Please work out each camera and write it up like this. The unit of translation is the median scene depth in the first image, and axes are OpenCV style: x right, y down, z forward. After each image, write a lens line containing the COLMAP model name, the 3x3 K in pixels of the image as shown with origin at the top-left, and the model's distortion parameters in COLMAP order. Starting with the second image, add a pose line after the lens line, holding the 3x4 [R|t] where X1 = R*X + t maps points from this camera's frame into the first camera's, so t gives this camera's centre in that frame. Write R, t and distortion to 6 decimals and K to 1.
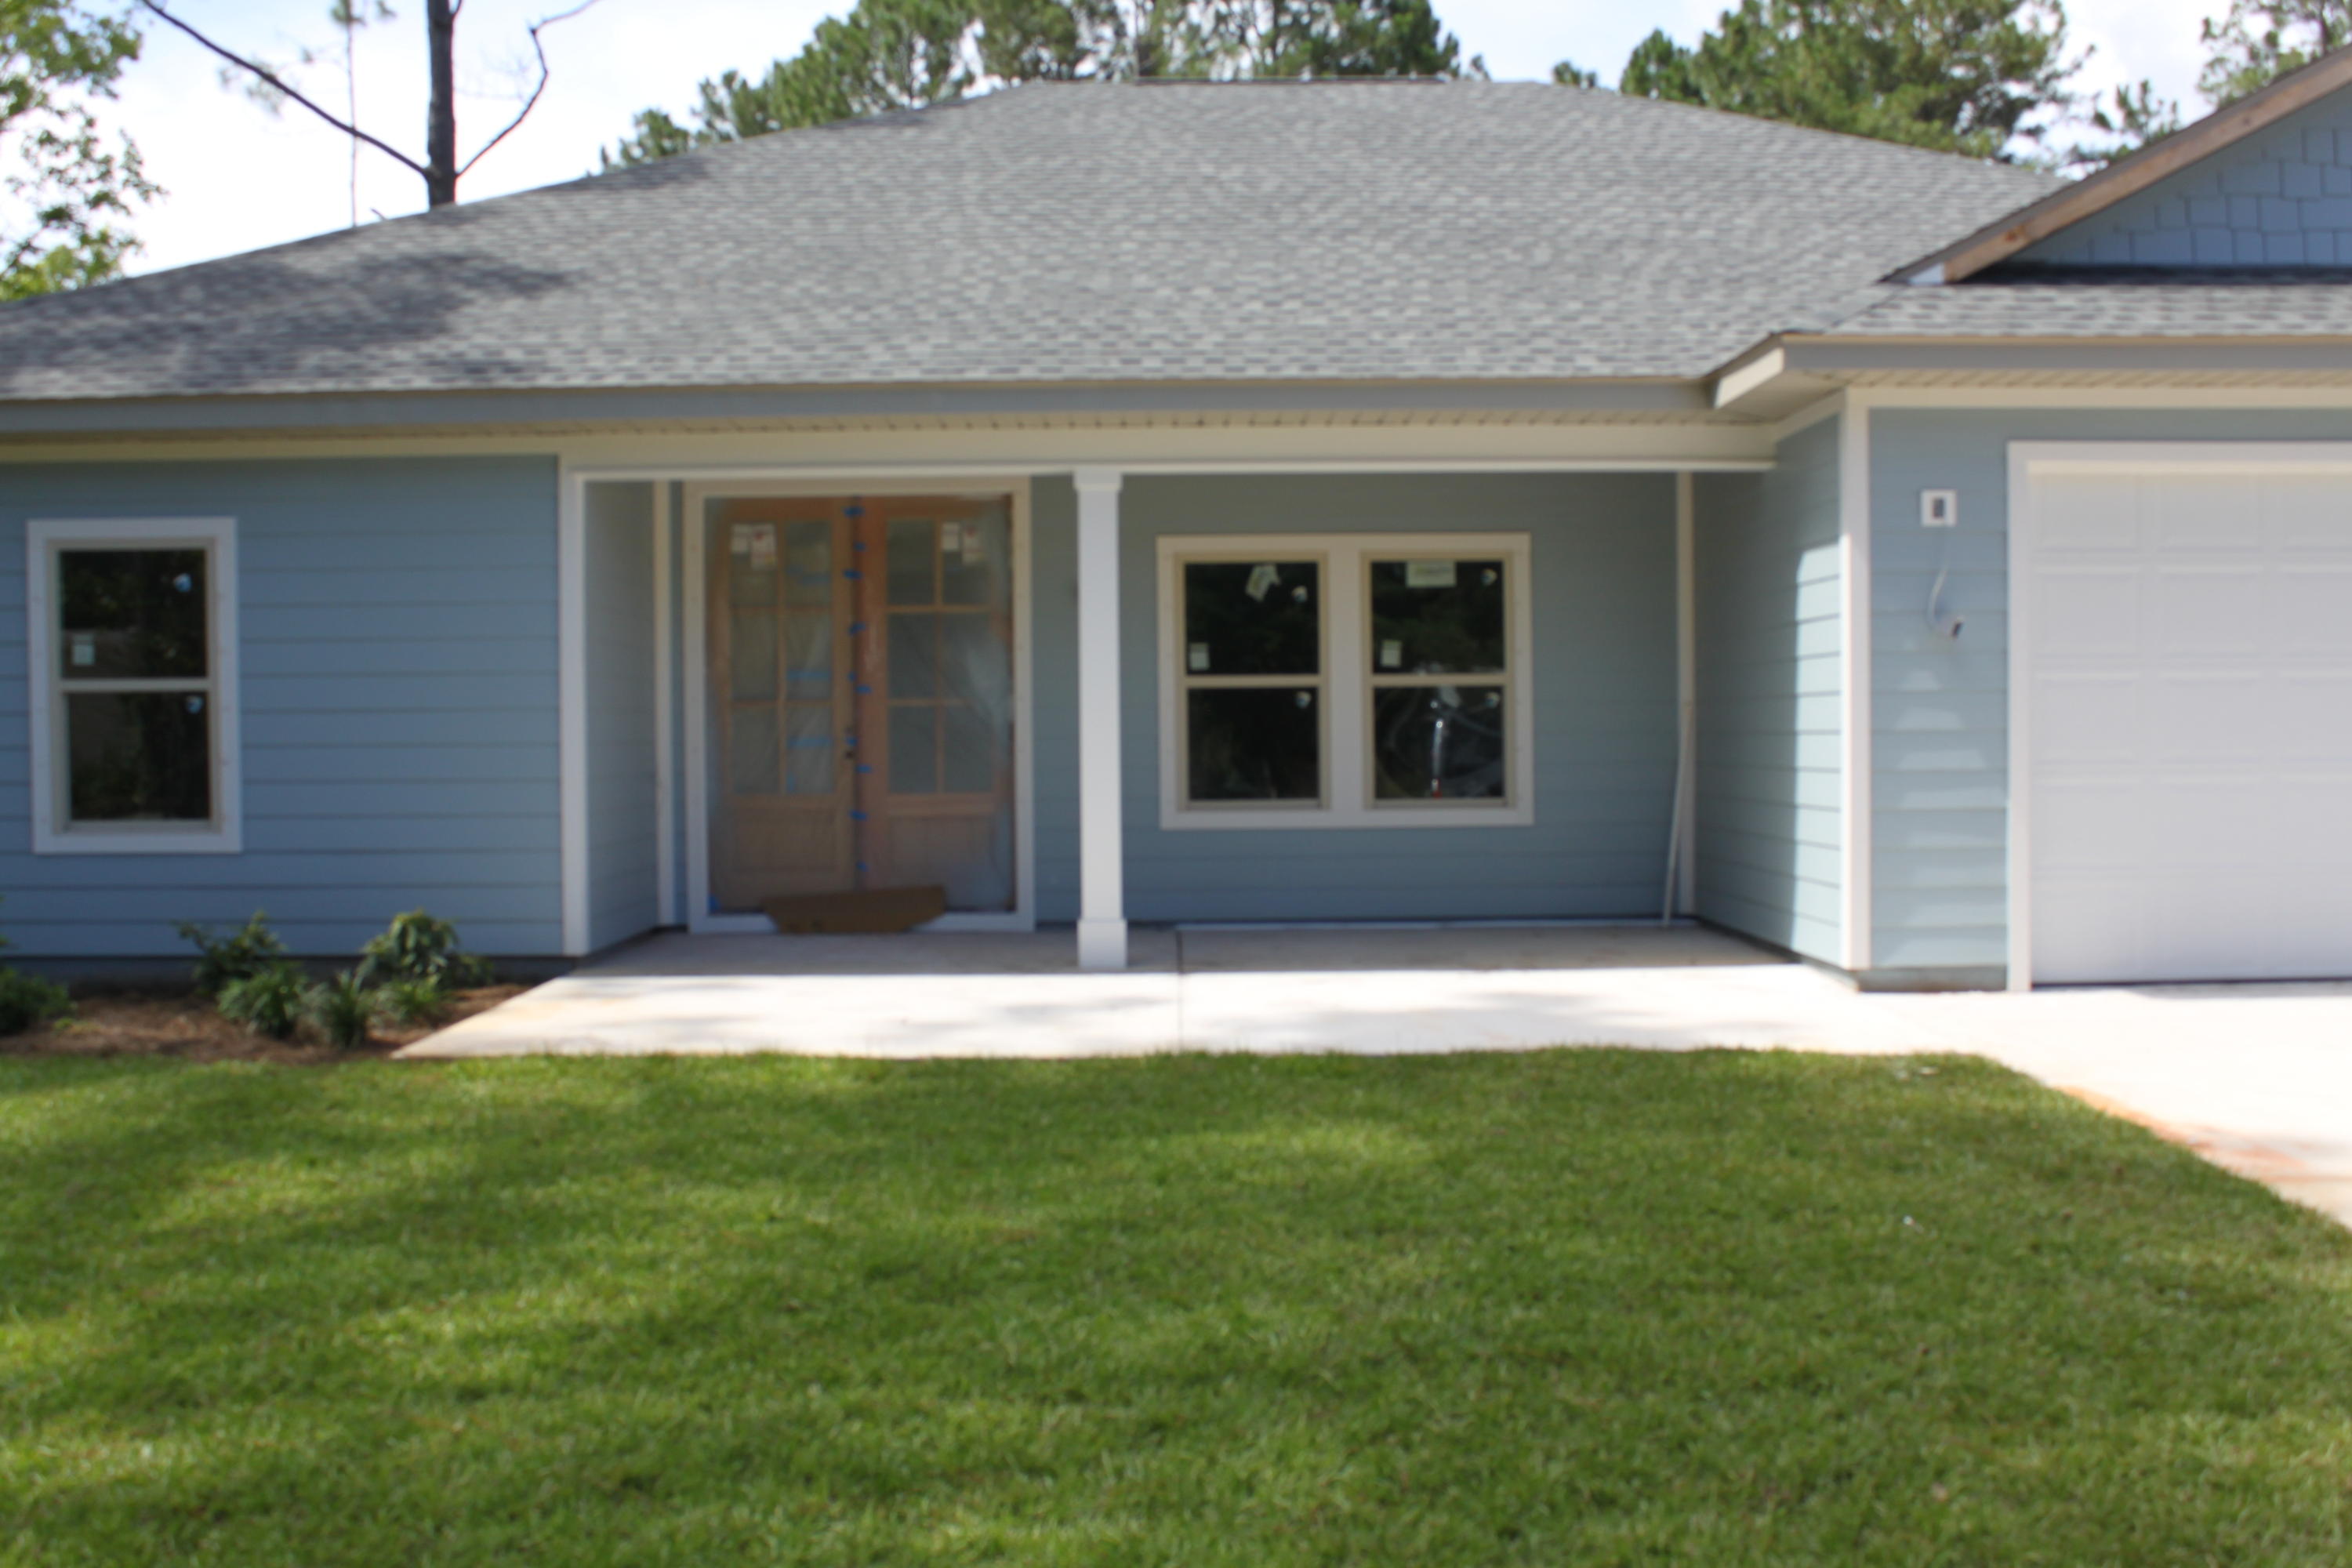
lens RADIAL K [[2176.2, 0, 1176.0], [0, 2176.2, 784.0], [0, 0, 1]] dist [-0.001887, -0.001355]
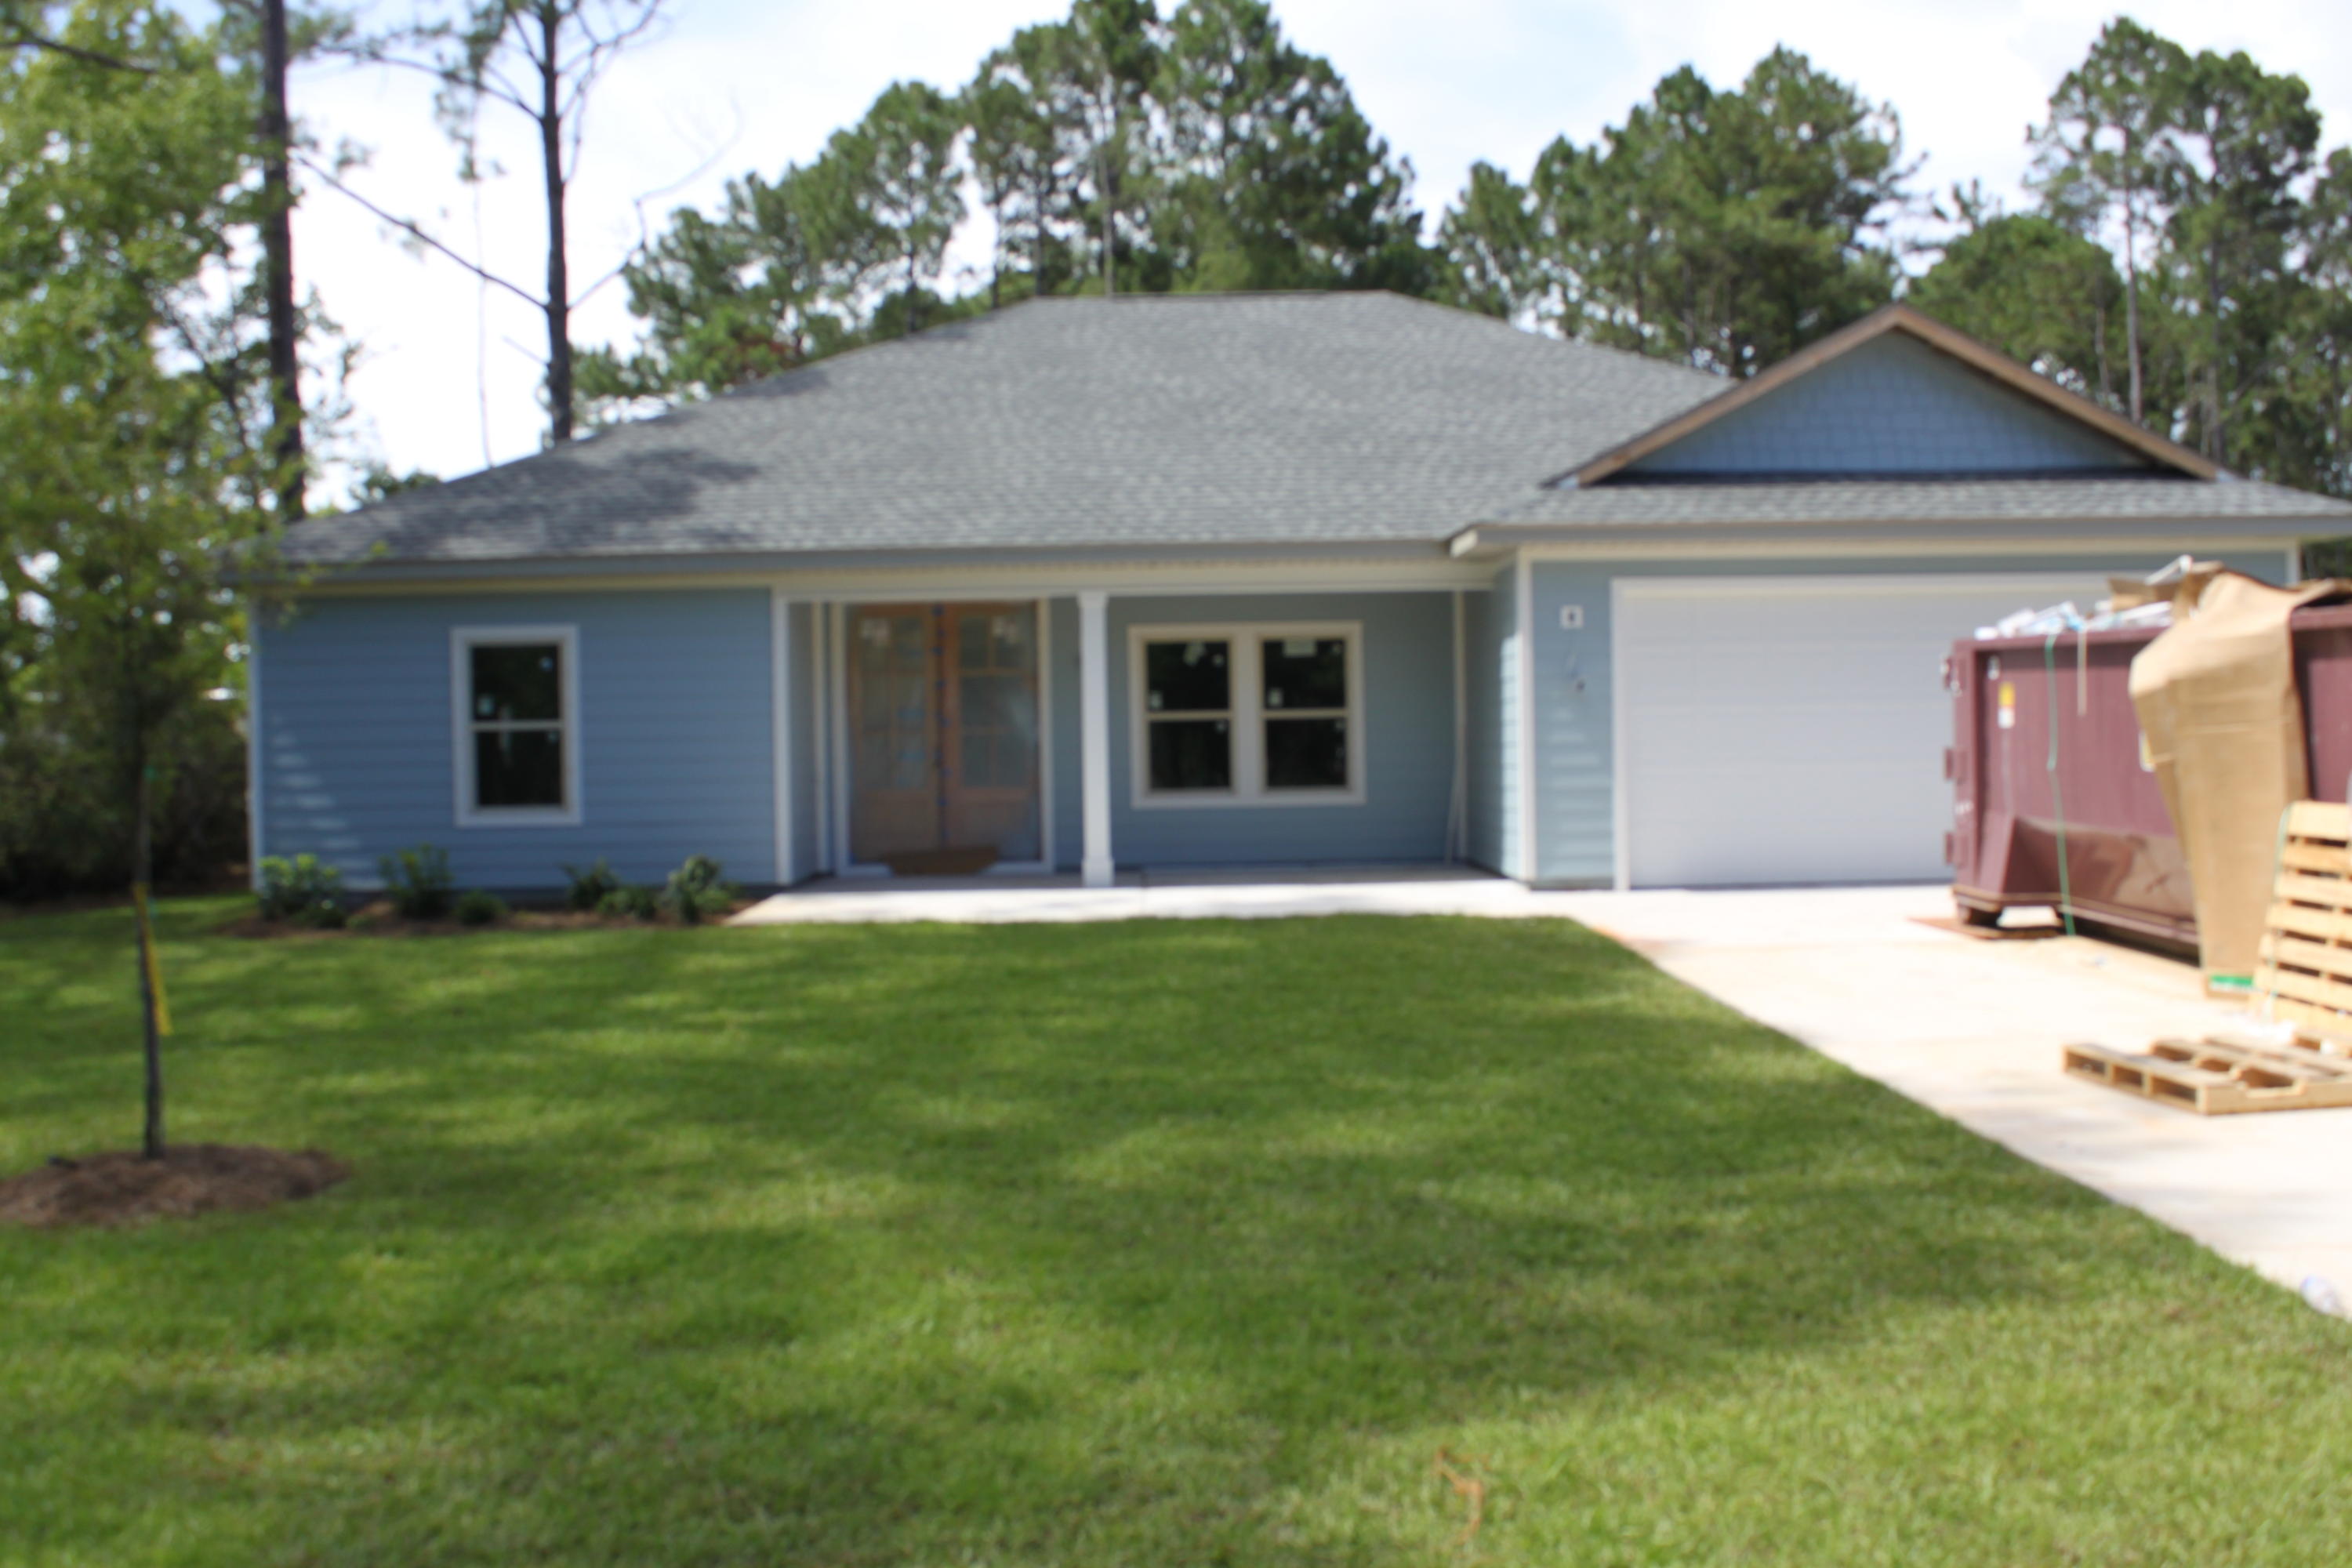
lens RADIAL K [[2176.2, 0, 1176.0], [0, 2176.2, 784.0], [0, 0, 1]] dist [-0.001887, -0.001355]
pose [[0.999889, -0.009602, 0.011387, 0.006975], [0.009676, 0.999932, -0.006483, 0.013366], [-0.011324, 0.006592, 0.999914, -0.601878]]
